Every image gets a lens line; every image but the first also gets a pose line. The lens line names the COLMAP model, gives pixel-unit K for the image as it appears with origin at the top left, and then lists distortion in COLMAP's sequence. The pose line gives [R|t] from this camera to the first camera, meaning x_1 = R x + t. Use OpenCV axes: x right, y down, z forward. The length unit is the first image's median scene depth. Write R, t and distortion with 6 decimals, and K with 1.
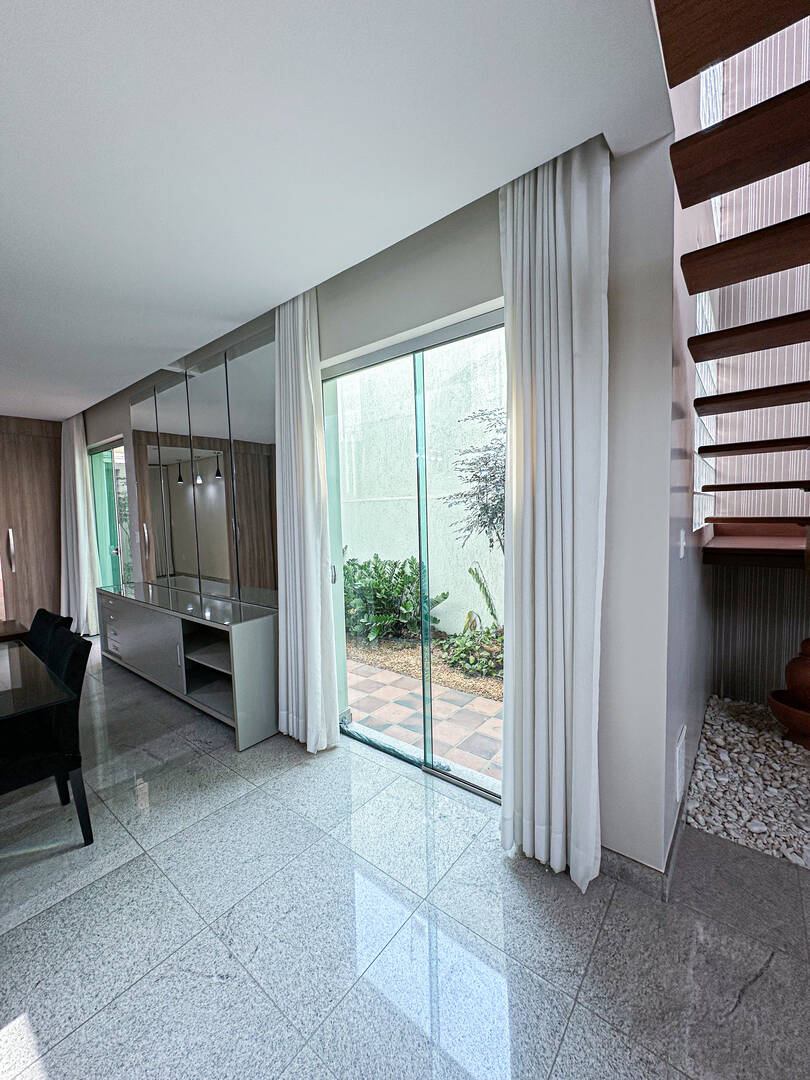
lens RADIAL K [[429.7, 0, 406.5], [0, 429.7, 538.9], [0, 0, 1]] dist [-0.000031, 0.000083]
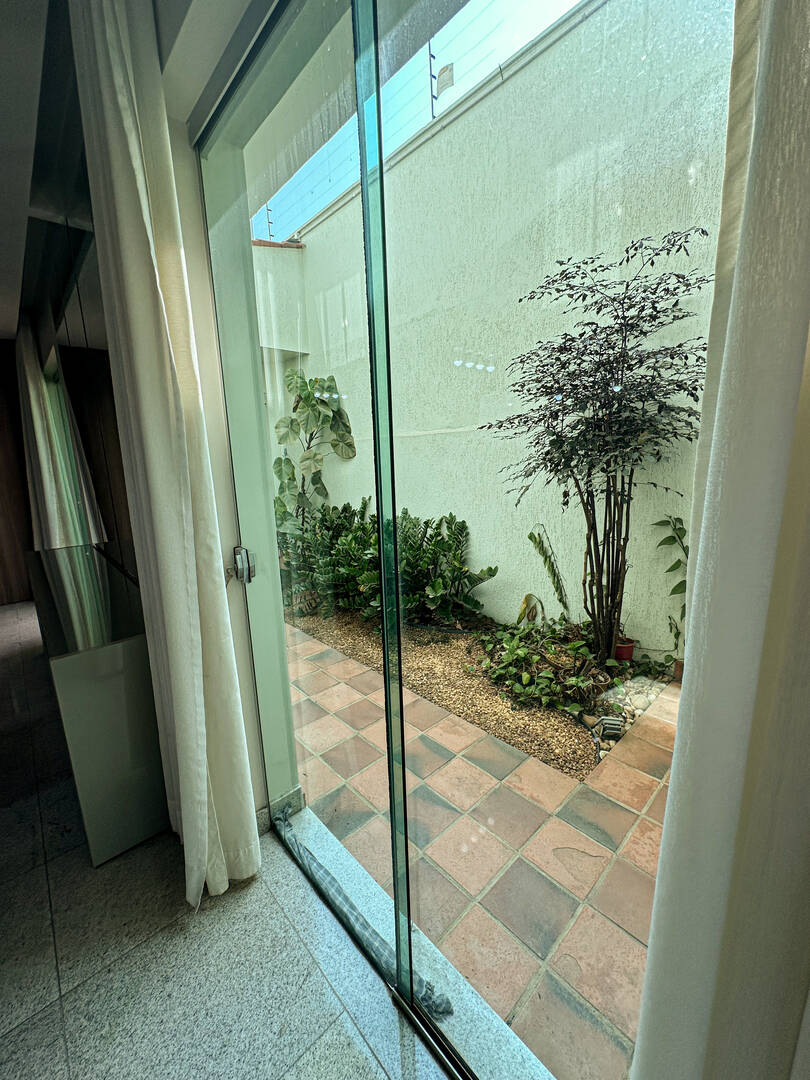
lens RADIAL K [[429.7, 0, 405.0], [0, 429.7, 540.5], [0, 0, 1]] dist [-0.000031, 0.000083]
pose [[0.988249, 0.023803, -0.150991, 0.055597], [-0.004100, 0.991573, 0.129485, -0.008668], [0.152800, -0.127344, 0.980018, 0.308588]]
